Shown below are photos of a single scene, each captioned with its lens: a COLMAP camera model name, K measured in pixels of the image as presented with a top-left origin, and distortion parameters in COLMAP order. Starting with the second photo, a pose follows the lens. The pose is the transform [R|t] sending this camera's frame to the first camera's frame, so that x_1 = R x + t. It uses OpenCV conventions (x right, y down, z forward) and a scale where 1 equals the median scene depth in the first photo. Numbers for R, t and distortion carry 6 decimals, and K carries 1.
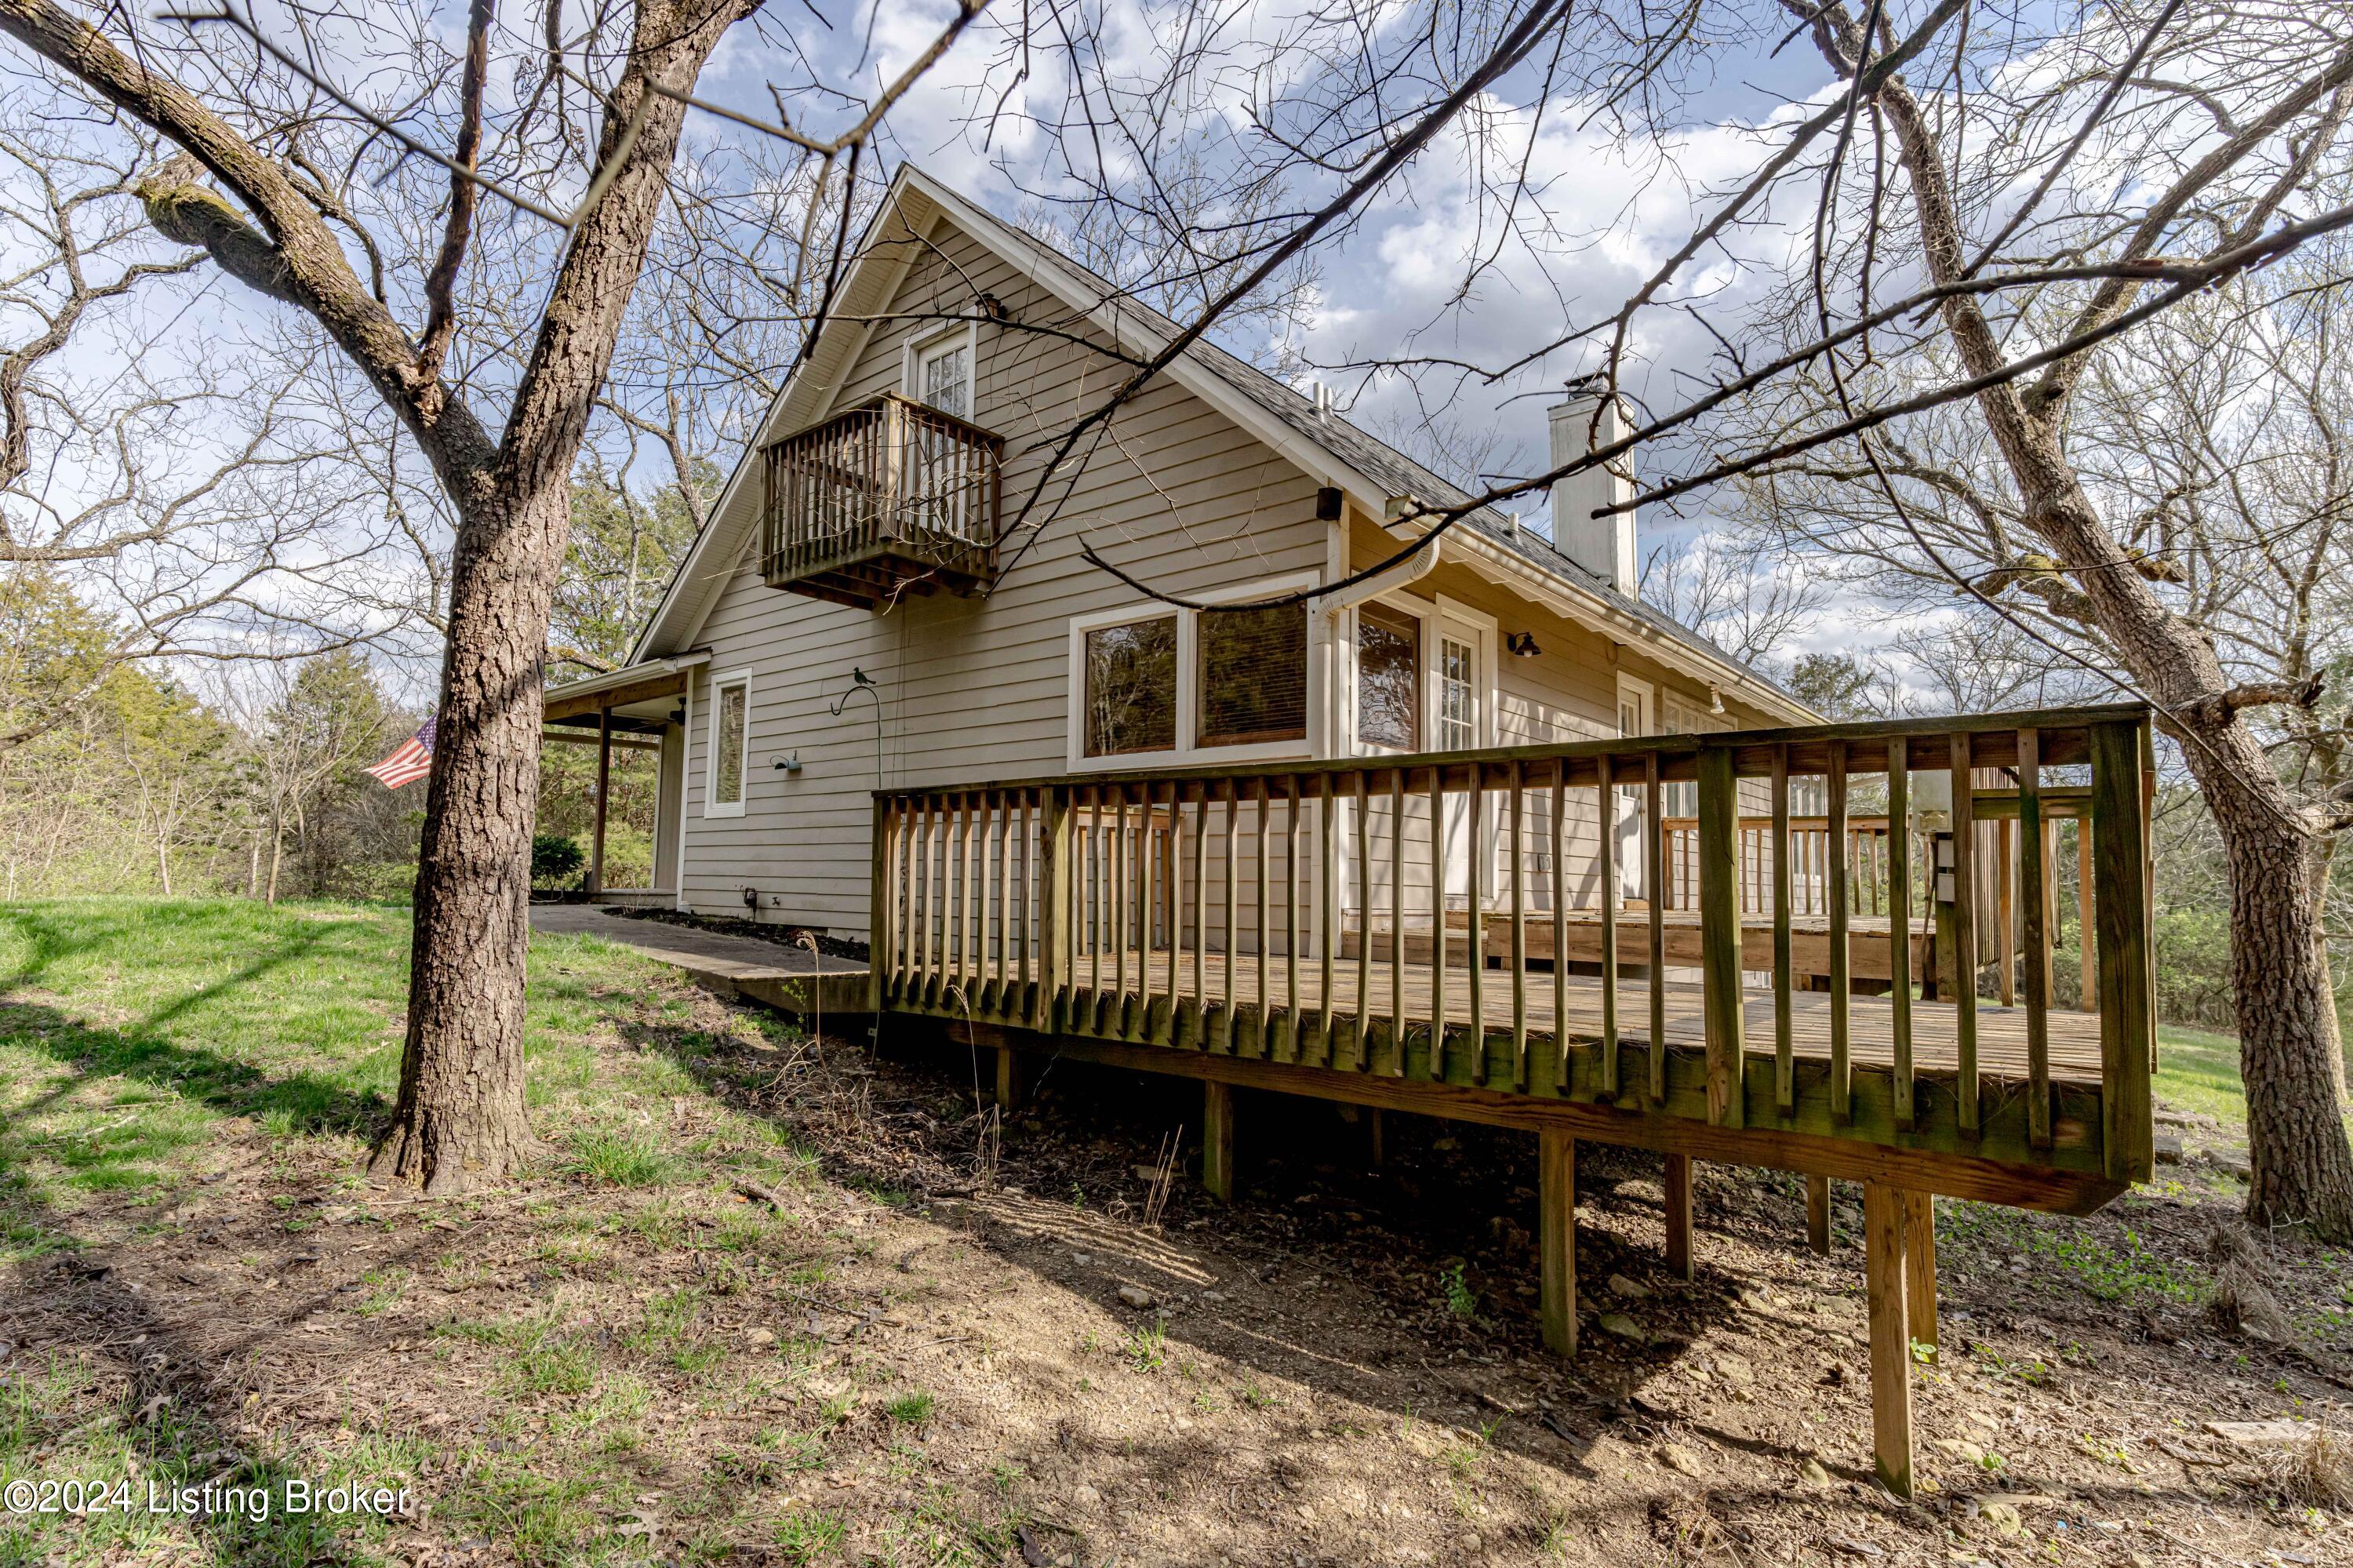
lens RADIAL K [[1141.7, 0, 1175.2], [0, 1141.7, 791.5], [0, 0, 1]] dist [0.006603, 0.000802]
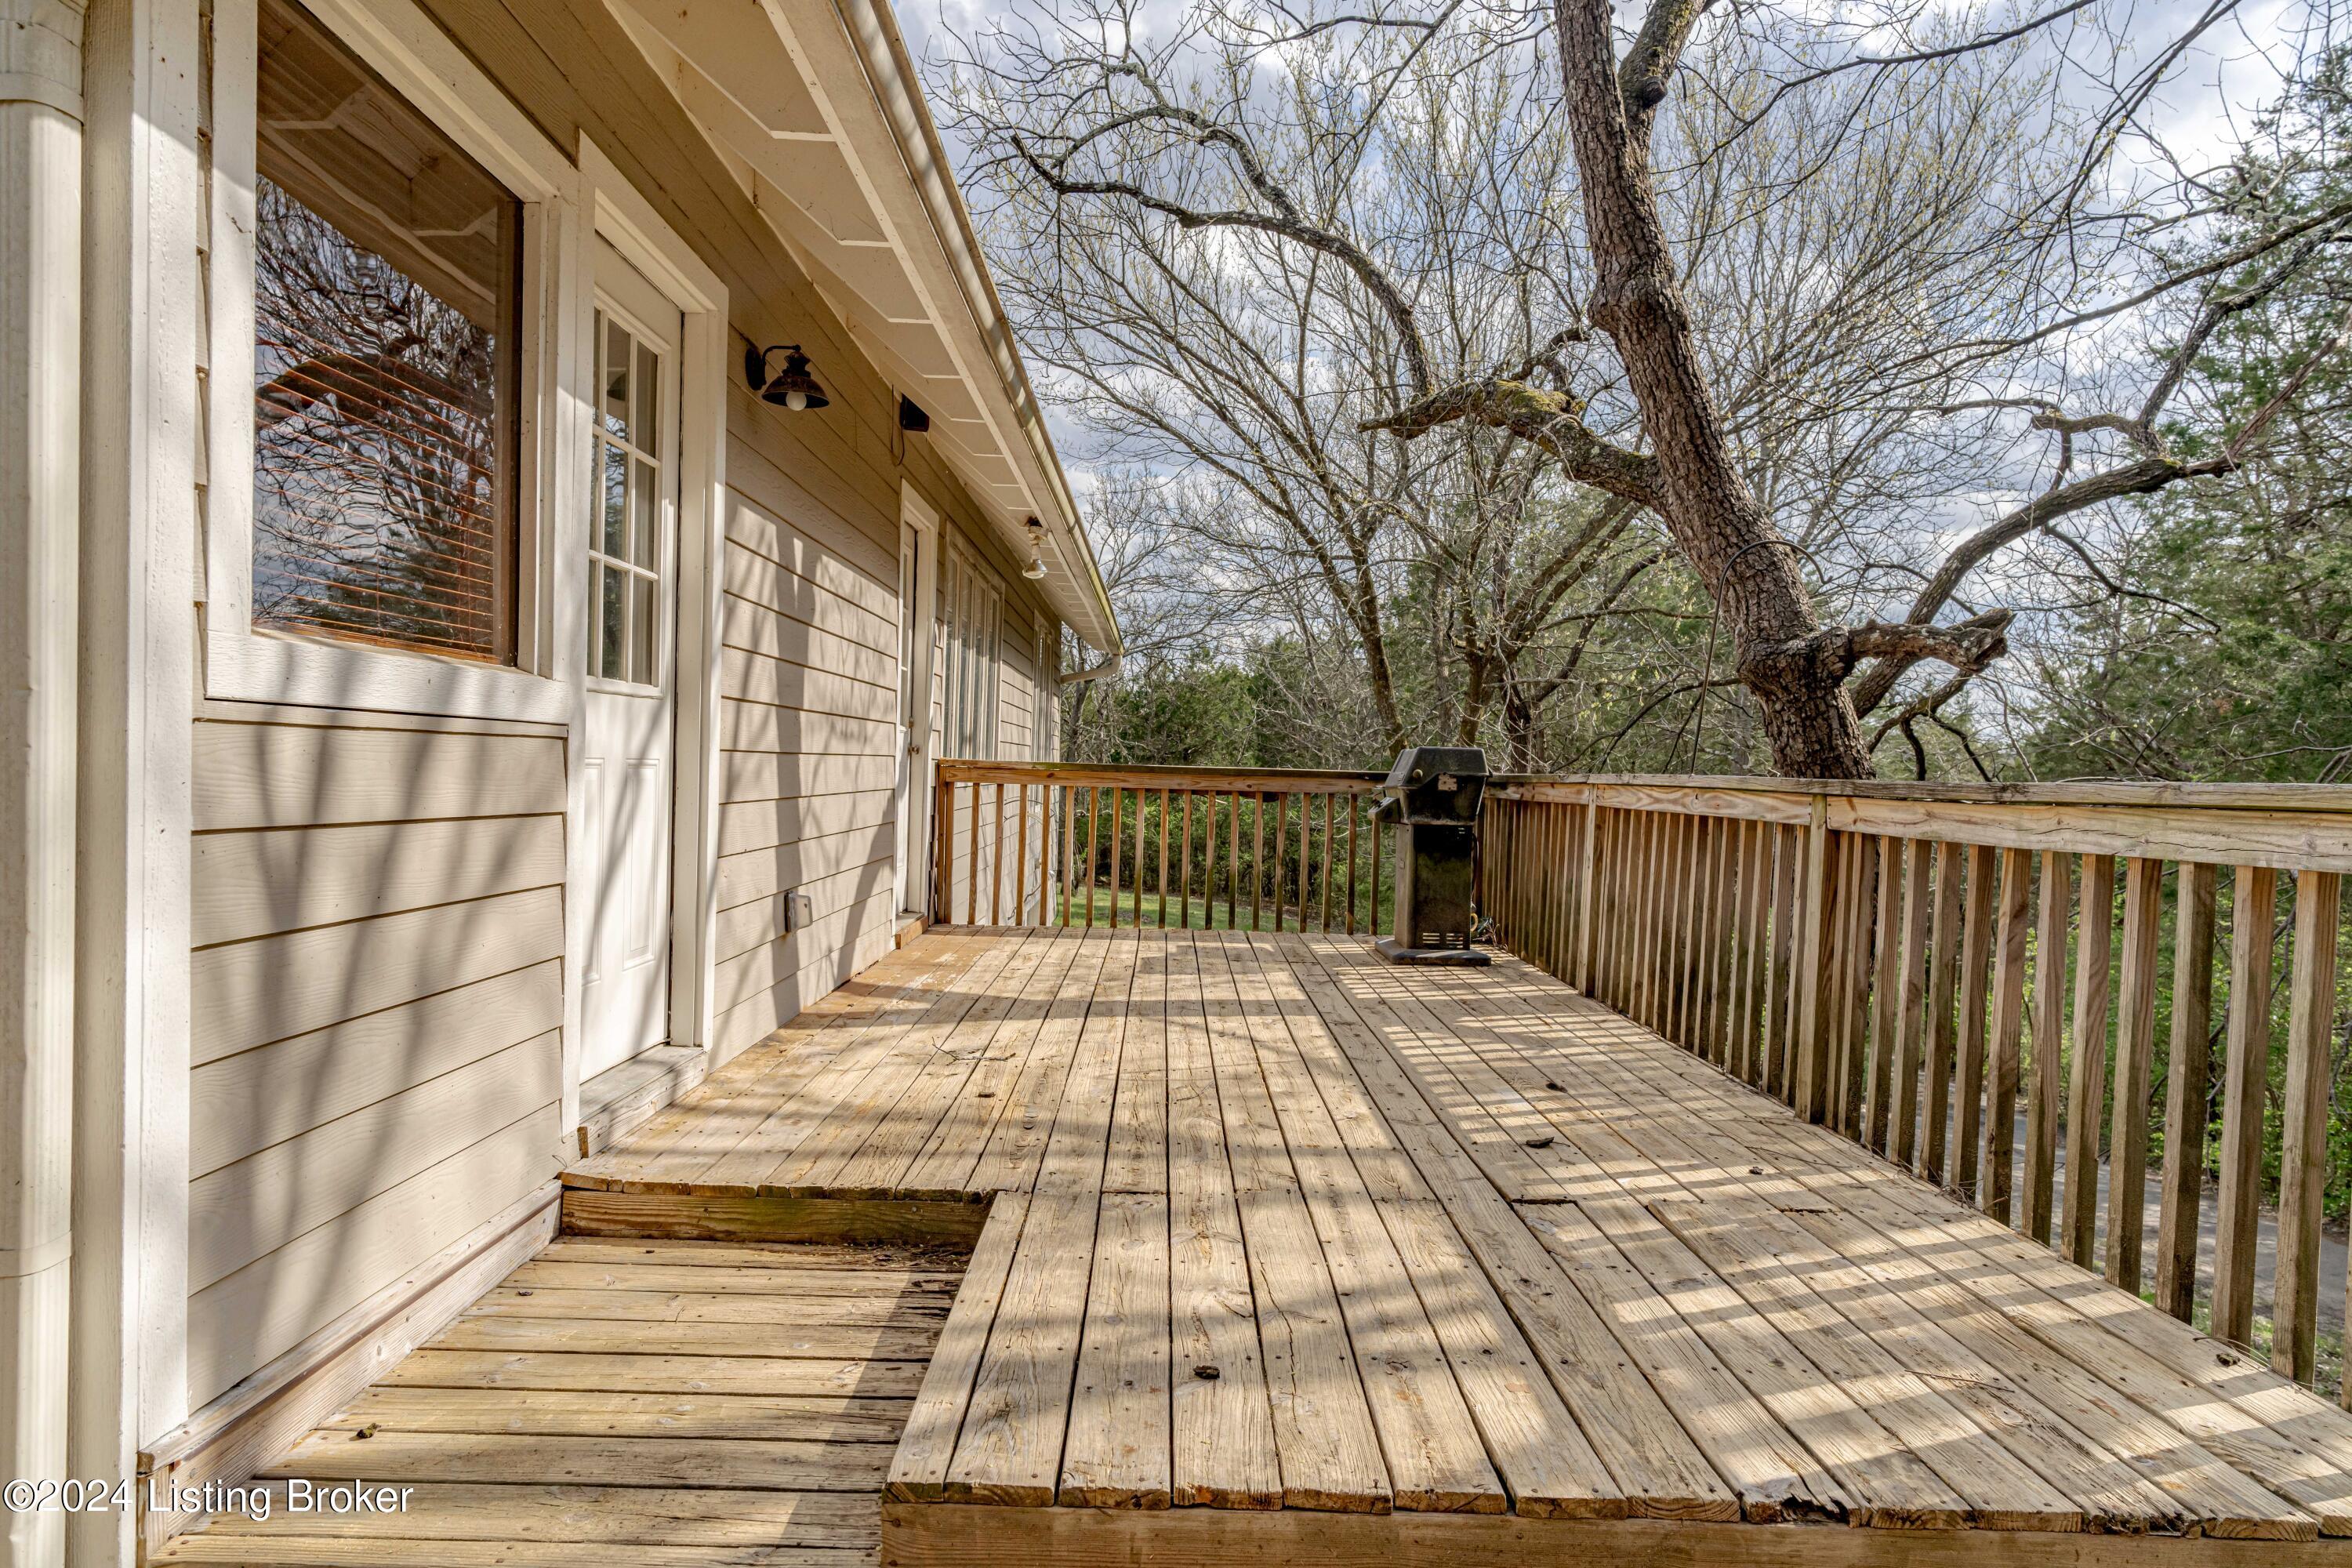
lens RADIAL K [[1411.3, 0, 1173.8], [0, 1411.3, 788.3], [0, 0, 1]] dist [-0.003234, -0.000580]
pose [[0.766936, -0.010260, 0.641641, 0.101035], [-0.059376, 0.994448, 0.086872, -0.040292], [-0.638971, -0.104723, 0.762069, 0.553886]]
